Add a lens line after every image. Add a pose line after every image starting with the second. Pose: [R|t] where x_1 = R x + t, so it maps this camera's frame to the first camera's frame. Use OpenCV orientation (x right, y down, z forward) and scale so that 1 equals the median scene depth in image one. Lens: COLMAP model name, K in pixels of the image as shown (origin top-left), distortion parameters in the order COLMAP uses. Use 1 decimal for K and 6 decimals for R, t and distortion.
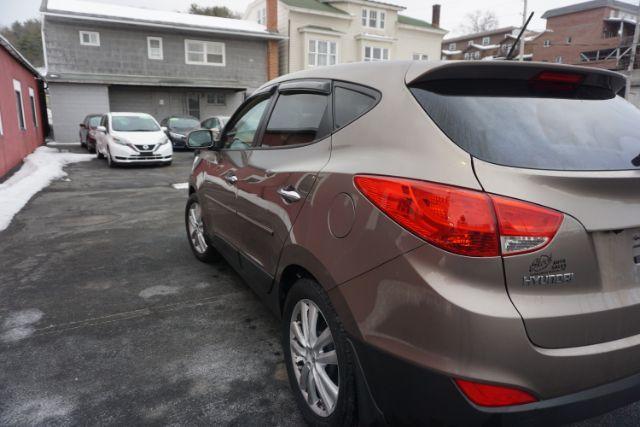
lens RADIAL K [[429.1, 0, 320.2], [0, 429.1, 211.6], [0, 0, 1]] dist [-0.046068, 0.034296]
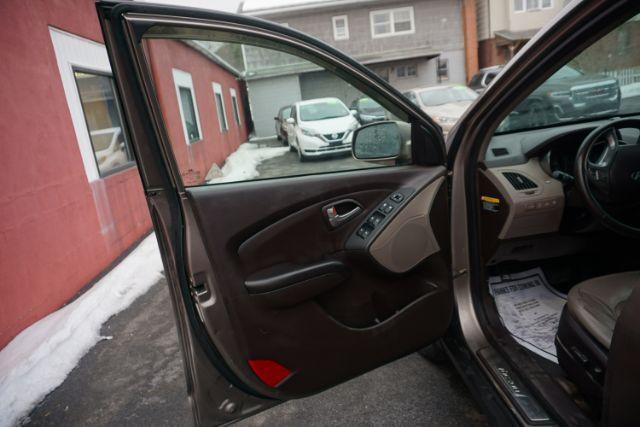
lens RADIAL K [[429.1, 0, 318.2], [0, 429.1, 213.6], [0, 0, 1]] dist [-0.046068, 0.034296]
pose [[0.900514, -0.025889, -0.434055, -0.031511], [0.053297, 0.997271, 0.051093, -0.020818], [0.431548, -0.069144, 0.899436, 0.093974]]
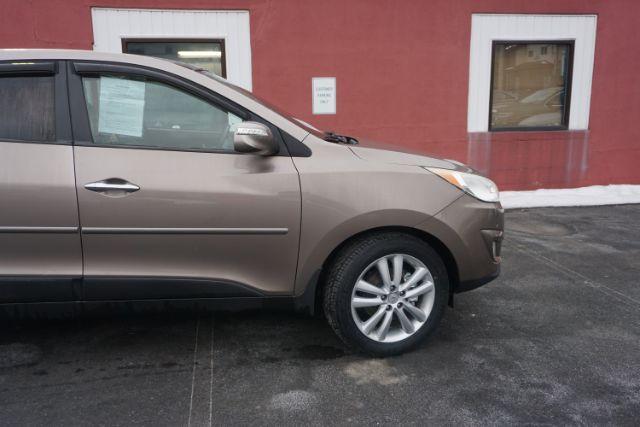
lens RADIAL K [[552.5, 0, 317.5], [0, 552.5, 210.5], [0, 0, 1]] dist [-0.015029, 0.035429]
pose [[-0.320686, 0.179529, -0.930016, 0.156181], [-0.193138, 0.948850, 0.249762, -0.054628], [0.927285, 0.259716, -0.269610, 0.259005]]
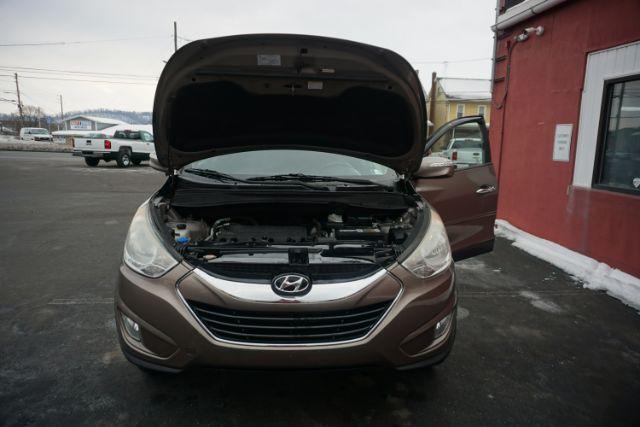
lens RADIAL K [[430.0, 0, 317.4], [0, 430.0, 213.7], [0, 0, 1]] dist [-0.034586, 0.018226]
pose [[-0.923522, -0.100871, 0.370044, -0.073625], [0.044473, 0.930126, 0.364537, -0.071482], [-0.380959, 0.353115, -0.854506, 0.323107]]
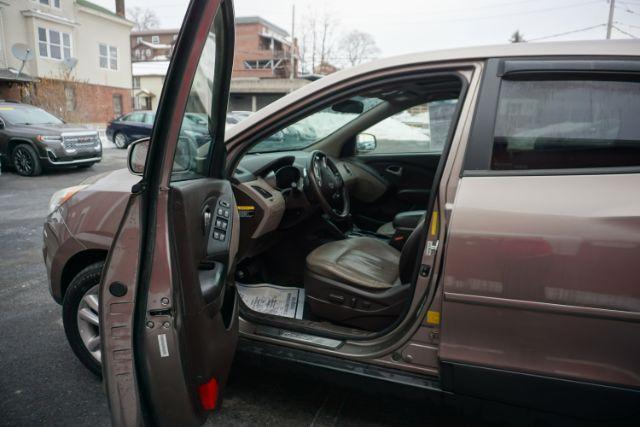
lens RADIAL K [[429.1, 0, 318.3], [0, 429.1, 211.3], [0, 0, 1]] dist [-0.046068, 0.034296]
pose [[0.746680, -0.123493, 0.653619, -0.086416], [0.123269, 0.991285, 0.046470, -0.019410], [-0.653662, 0.045873, 0.755395, 0.093105]]
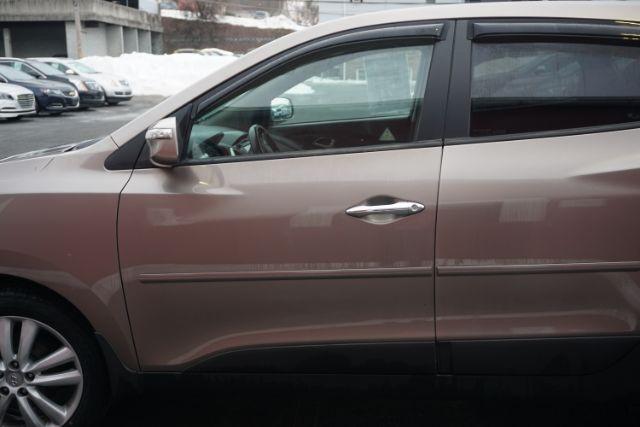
lens RADIAL K [[707.6, 0, 317.0], [0, 707.6, 208.1], [0, 0, 1]] dist [-0.002878, 0.000000]
pose [[0.544514, -0.174194, 0.820464, -0.128216], [0.192241, 0.978076, 0.080073, -0.022069], [-0.816424, 0.114125, 0.566063, 0.084126]]
